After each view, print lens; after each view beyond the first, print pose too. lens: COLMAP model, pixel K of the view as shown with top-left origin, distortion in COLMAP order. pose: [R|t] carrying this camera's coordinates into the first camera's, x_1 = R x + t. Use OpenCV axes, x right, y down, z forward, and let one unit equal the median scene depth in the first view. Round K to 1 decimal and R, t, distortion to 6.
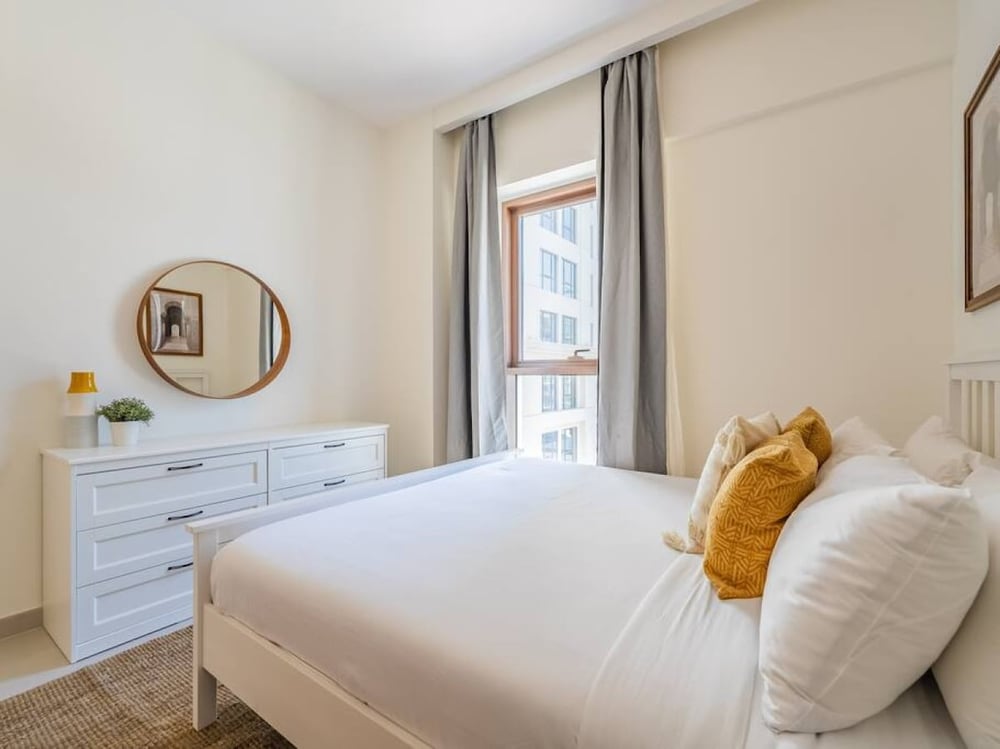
lens RADIAL K [[477.3, 0, 490.4], [0, 477.3, 379.5], [0, 0, 1]] dist [0.026905, -0.000410]
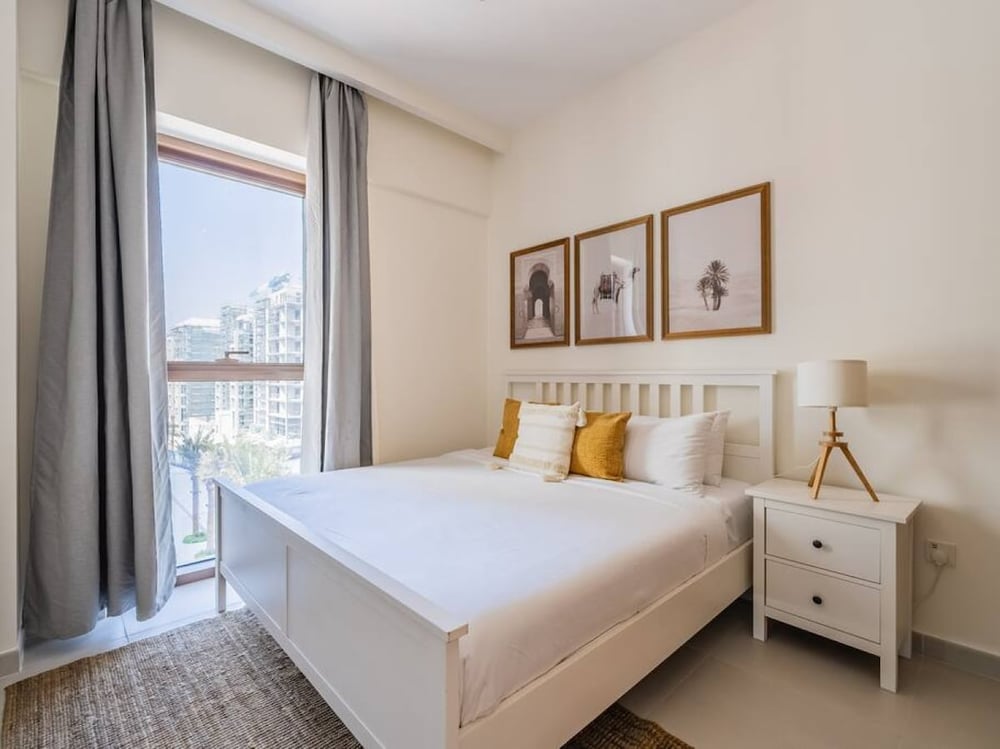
lens RADIAL K [[477.3, 0, 490.4], [0, 477.3, 379.5], [0, 0, 1]] dist [0.026905, -0.000410]
pose [[0.220396, 0.011350, 0.975345, -0.687495], [0.015128, 0.999772, -0.015053, 0.010467], [-0.975293, 0.018072, 0.220174, 0.459416]]
